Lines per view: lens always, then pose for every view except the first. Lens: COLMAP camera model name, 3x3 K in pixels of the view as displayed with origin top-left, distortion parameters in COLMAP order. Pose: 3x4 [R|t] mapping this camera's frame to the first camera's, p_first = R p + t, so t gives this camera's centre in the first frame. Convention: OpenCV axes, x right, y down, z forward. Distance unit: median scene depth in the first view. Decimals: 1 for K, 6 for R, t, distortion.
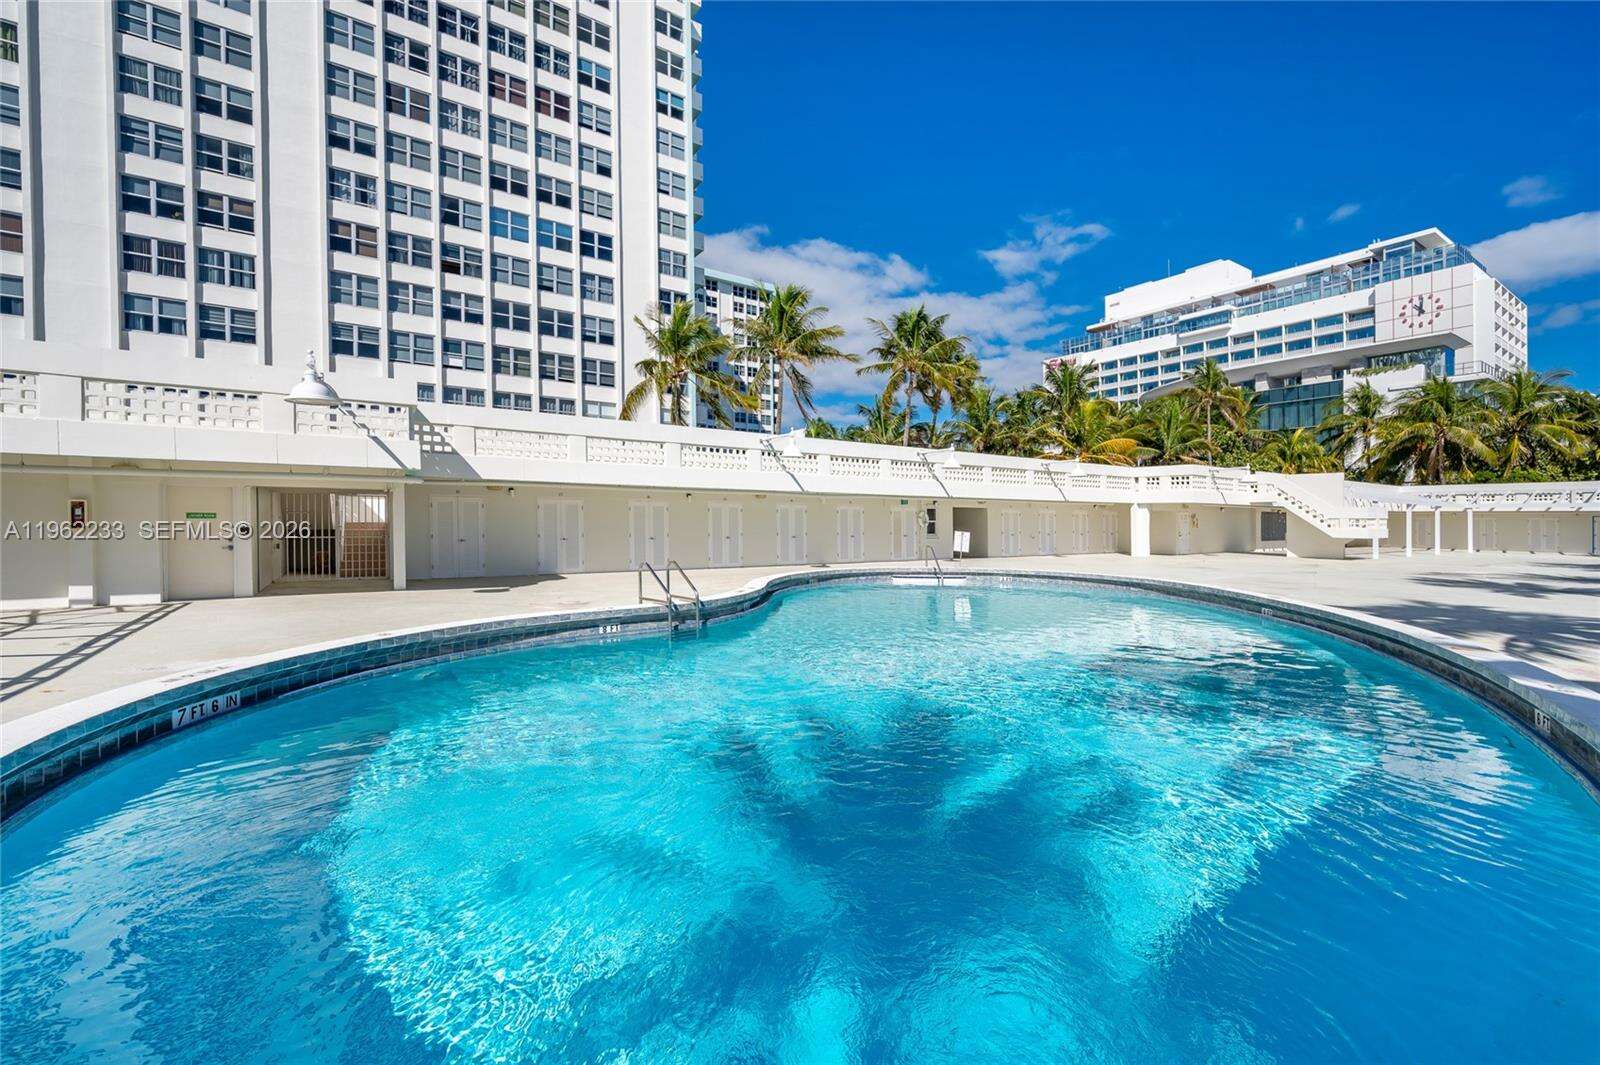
lens RADIAL K [[644.3, 0, 787.7], [0, 644.3, 531.7], [0, 0, 1]] dist [0.000380, 0.000002]
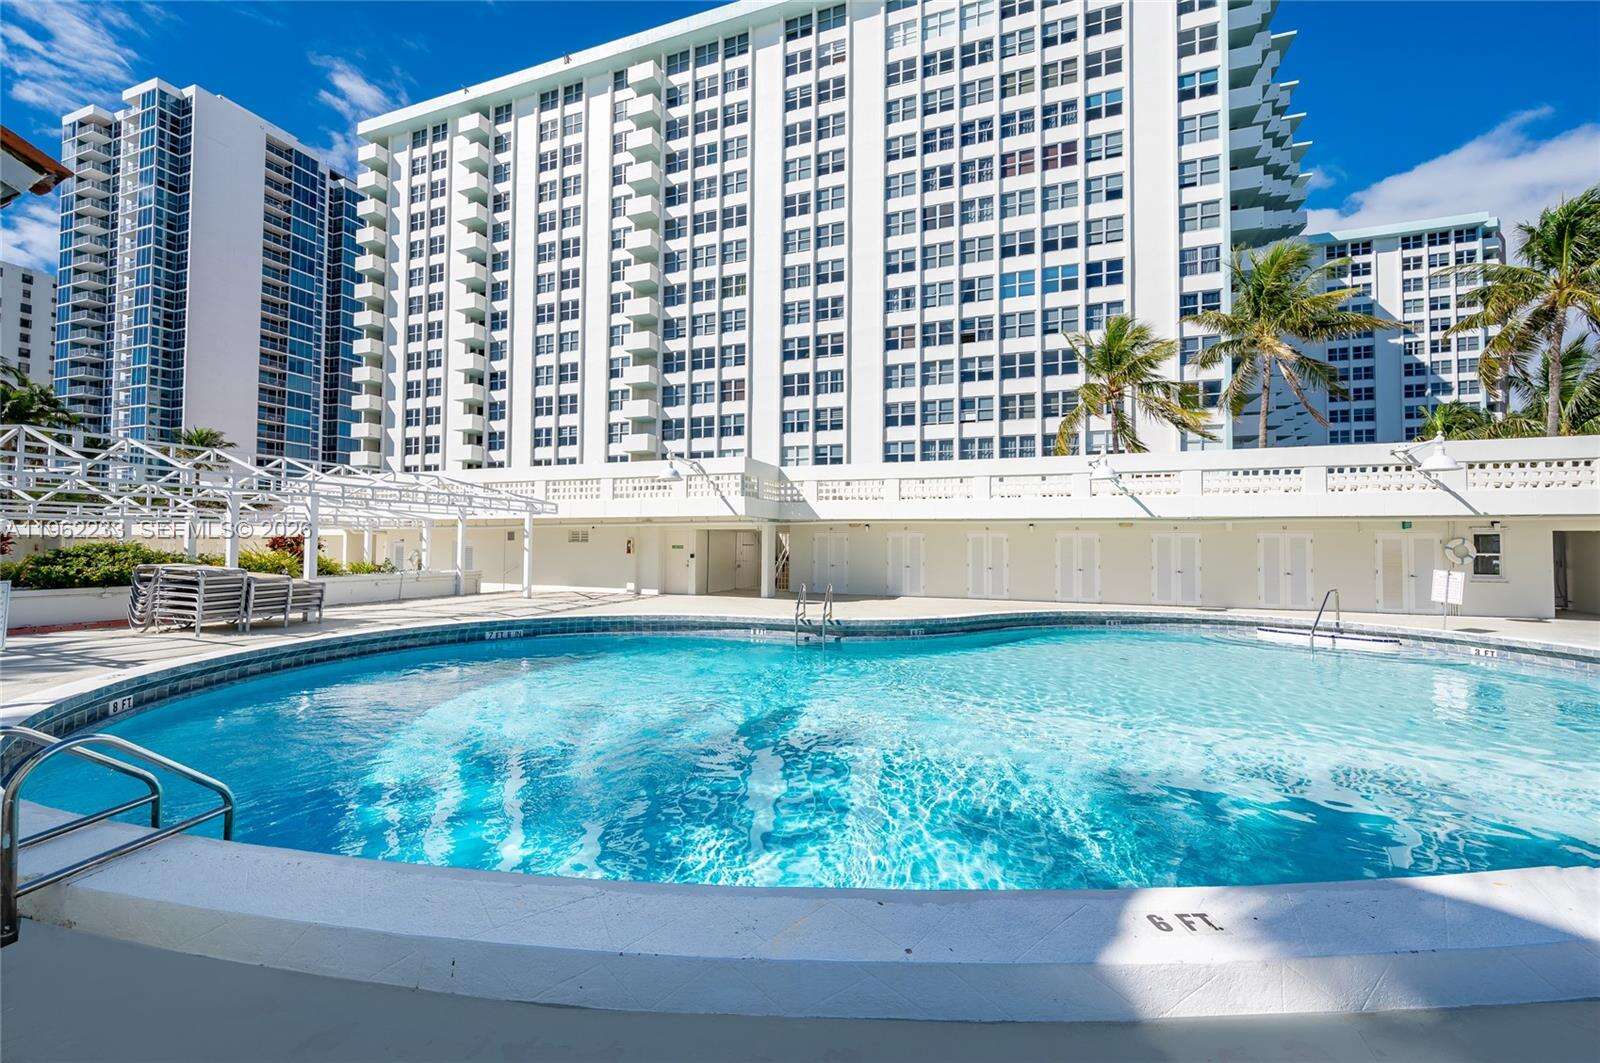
lens RADIAL K [[621.2, 0, 799.3], [0, 621.2, 544.6], [0, 0, 1]] dist [-0.000264, -0.000217]
pose [[0.603128, -0.005431, -0.797626, 0.205150], [-0.018425, 0.999615, -0.020739, -0.000830], [0.797431, 0.027204, 0.602796, 0.076596]]
